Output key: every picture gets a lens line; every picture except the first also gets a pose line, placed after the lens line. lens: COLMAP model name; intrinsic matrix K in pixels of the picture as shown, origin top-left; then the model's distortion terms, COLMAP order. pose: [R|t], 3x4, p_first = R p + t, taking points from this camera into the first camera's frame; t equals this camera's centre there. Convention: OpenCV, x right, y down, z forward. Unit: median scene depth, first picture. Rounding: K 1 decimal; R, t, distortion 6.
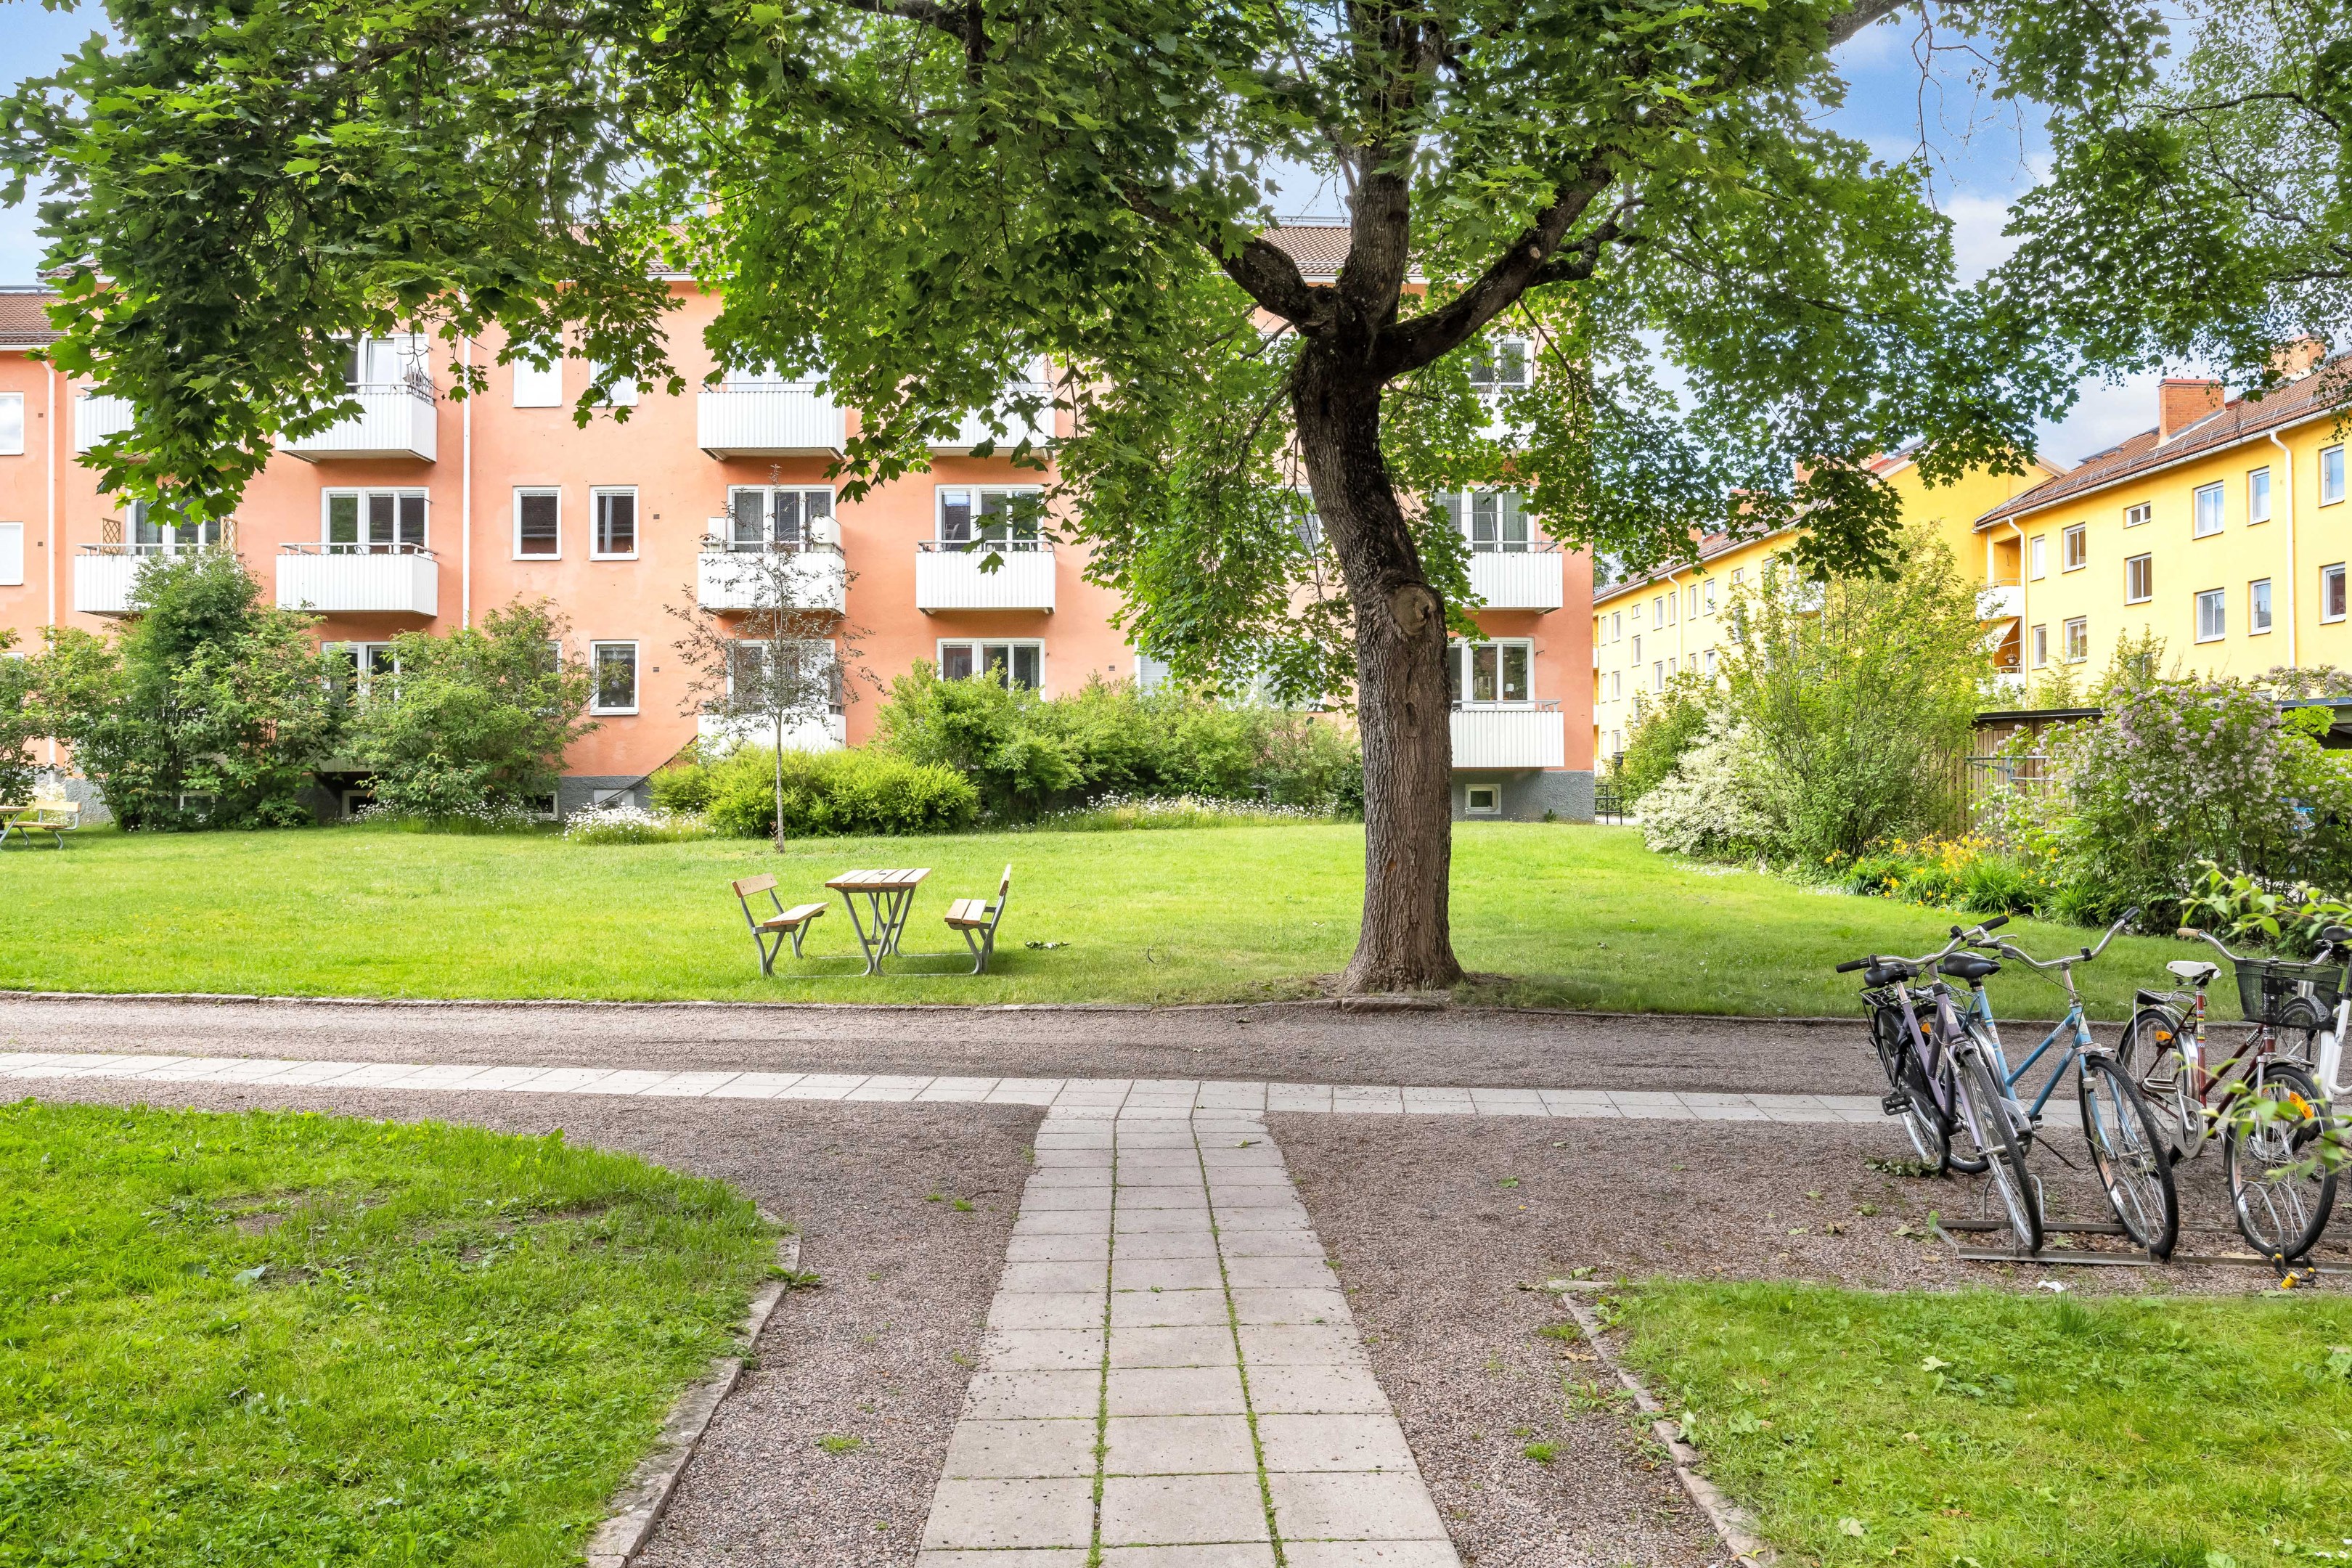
lens RADIAL K [[1763.7, 0, 1176.0], [0, 1763.7, 784.0], [0, 0, 1]] dist [-0.007461, -0.001468]
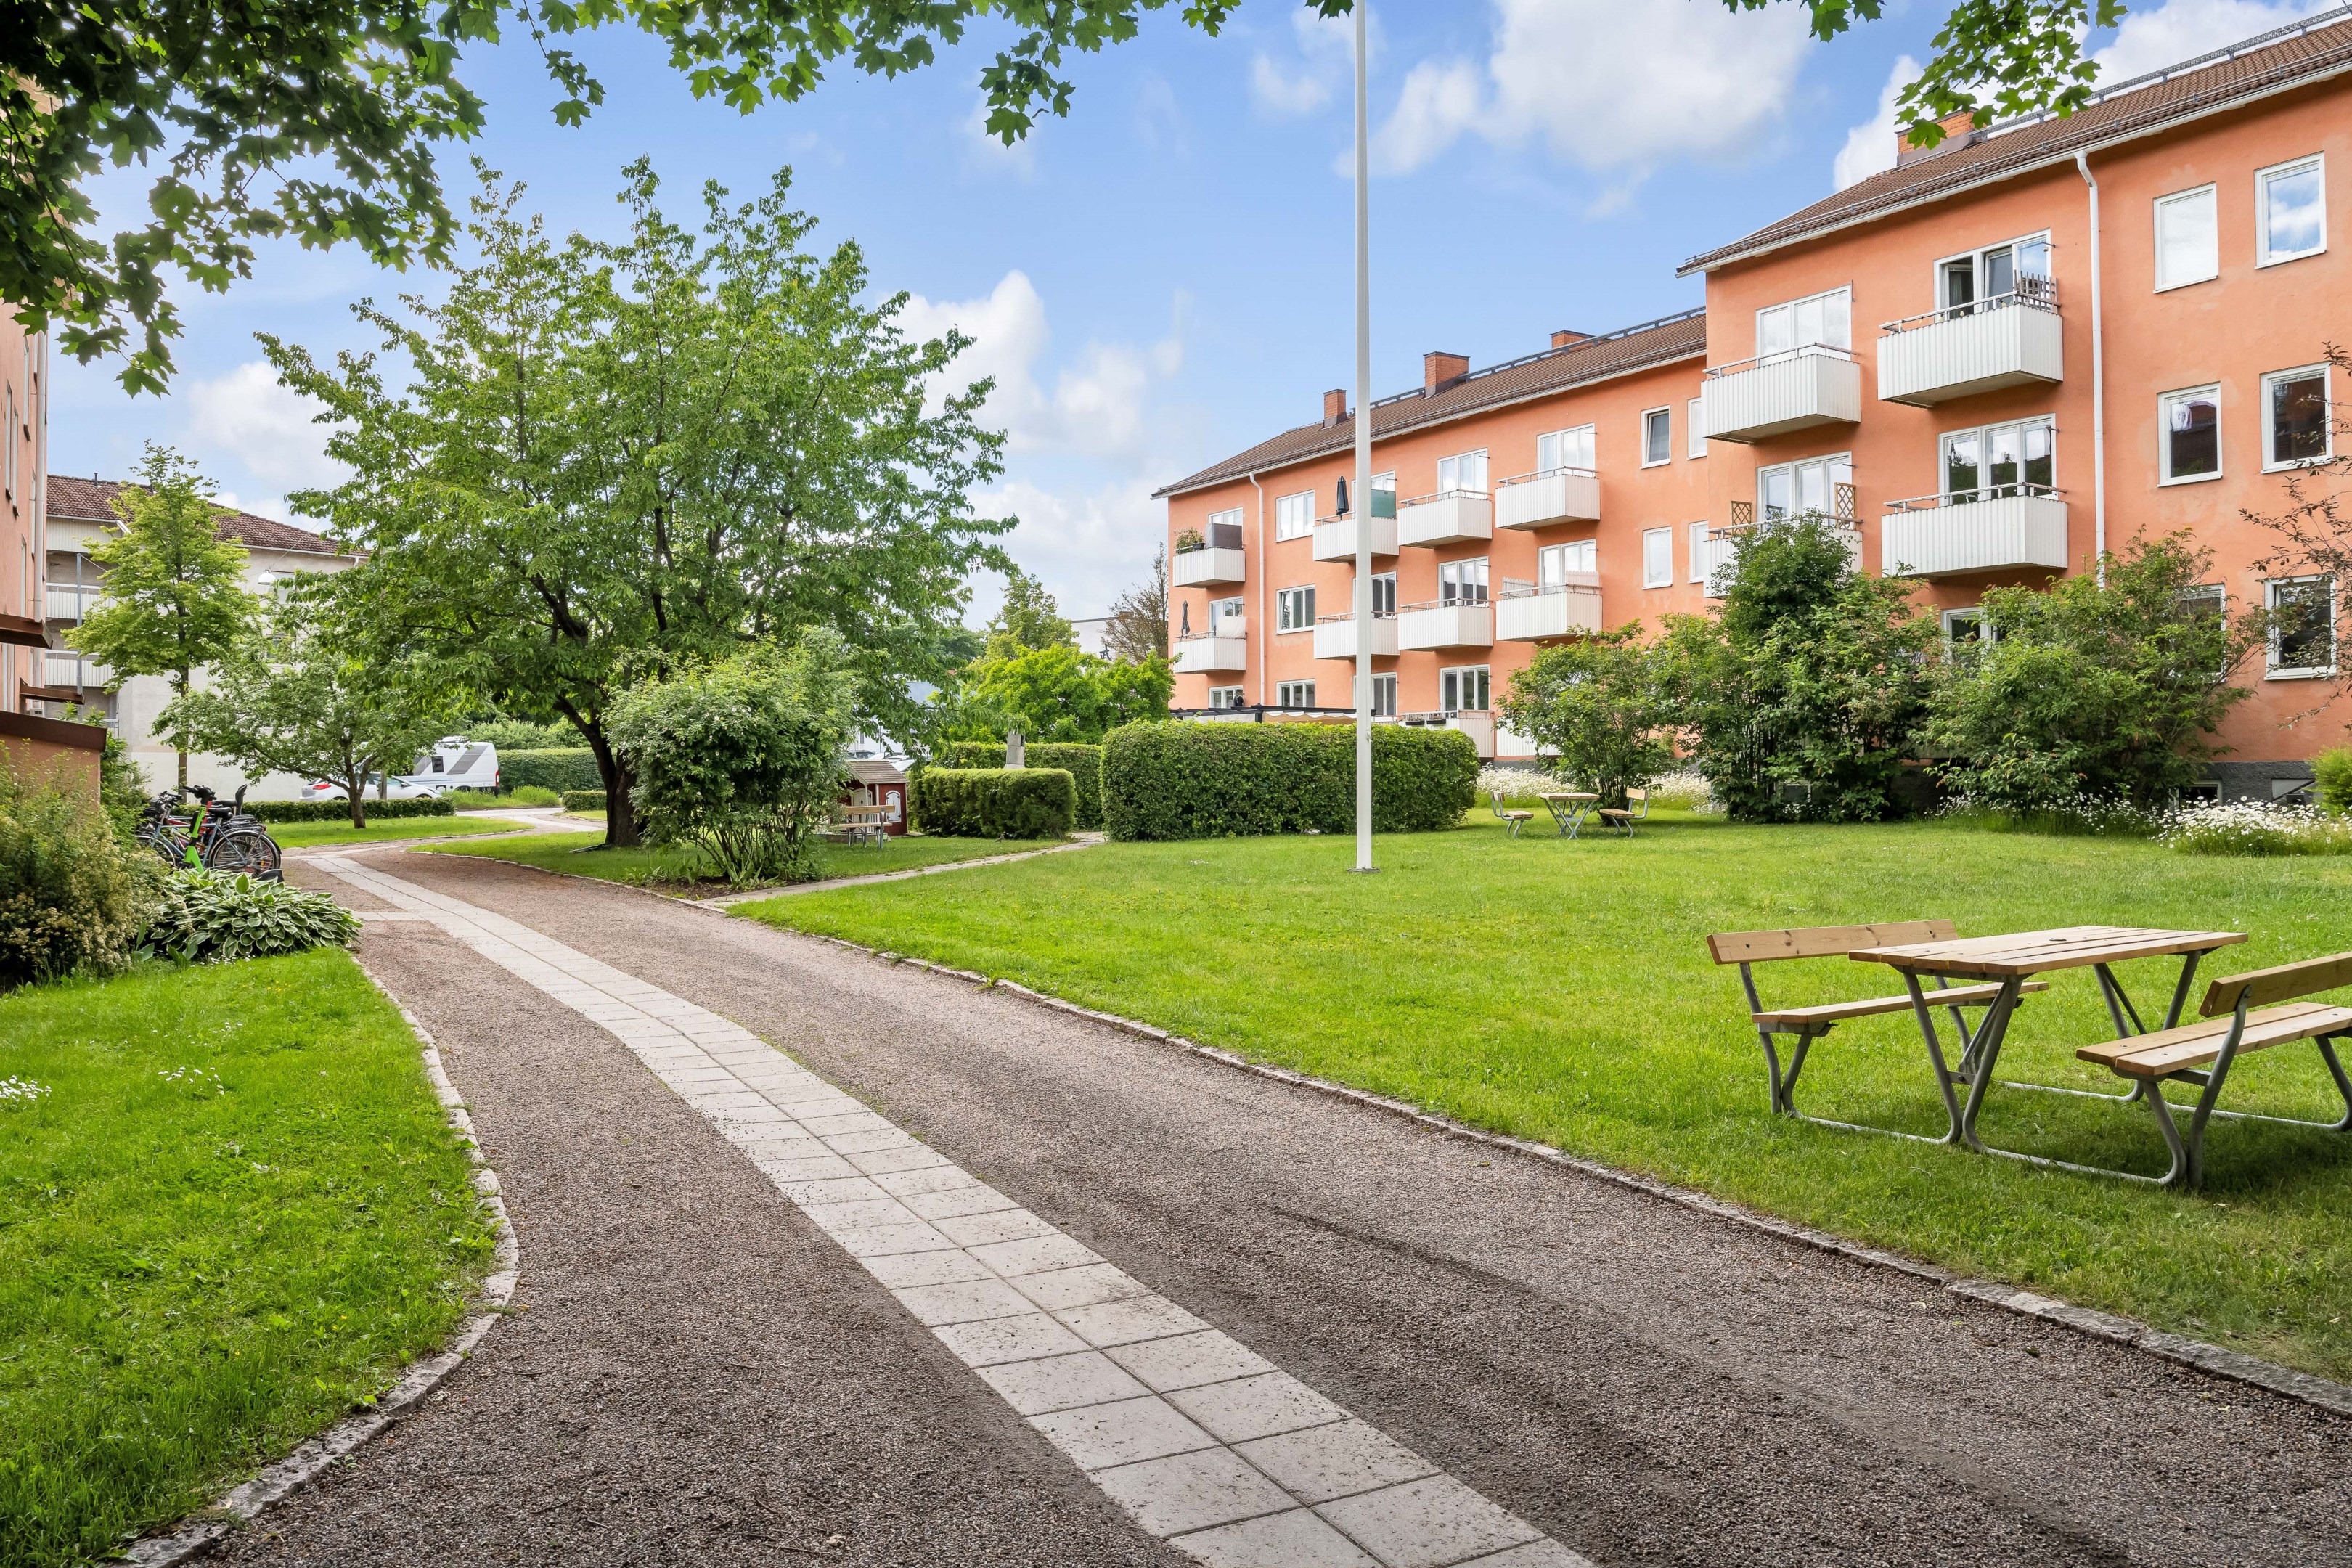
lens RADIAL K [[1763.7, 0, 1176.0], [0, 1763.7, 784.0], [0, 0, 1]] dist [-0.007461, -0.001468]
pose [[0.534215, 0.005547, -0.845331, 0.058937], [-0.001119, 0.999982, 0.005855, 0.001323], [0.845348, -0.002182, 0.534211, 0.237292]]
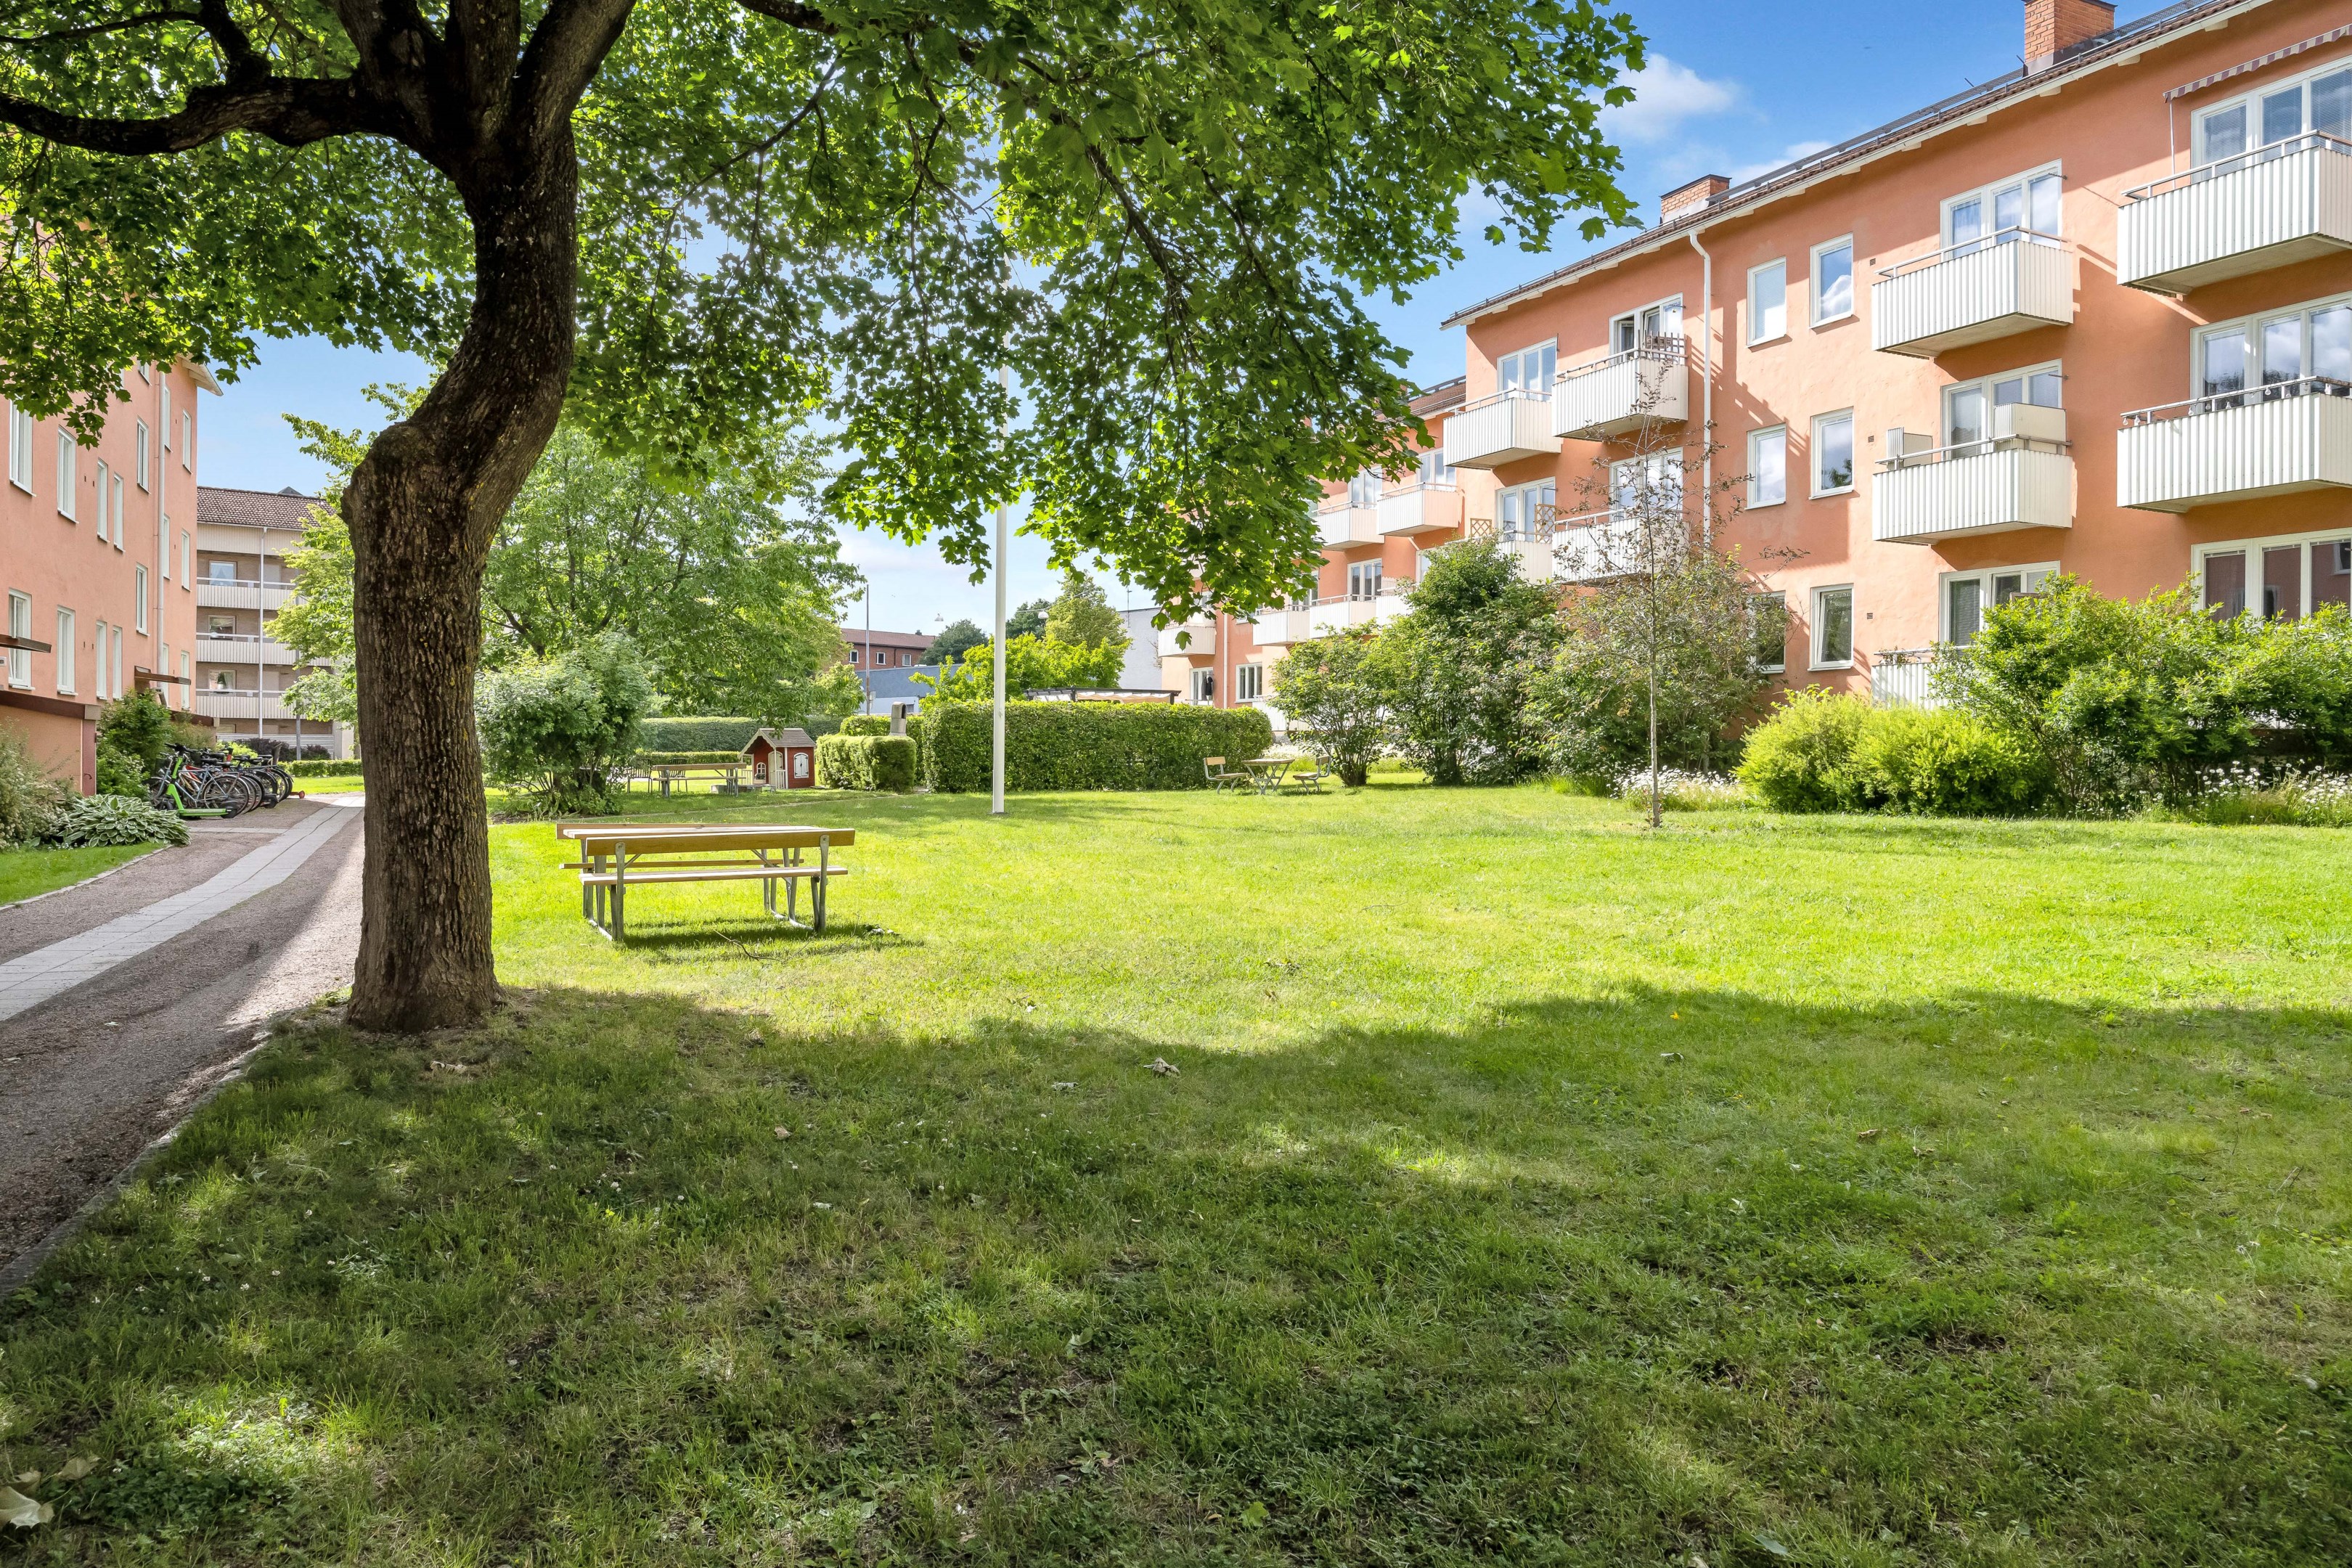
lens RADIAL K [[1685.1, 0, 1176.0], [0, 1685.1, 784.0], [0, 0, 1]] dist [-0.002481, -0.001228]
pose [[0.411965, 0.026103, -0.910826, 0.370230], [-0.010152, 0.999659, 0.024057, 0.001090], [0.911143, -0.000665, 0.412090, 0.395918]]
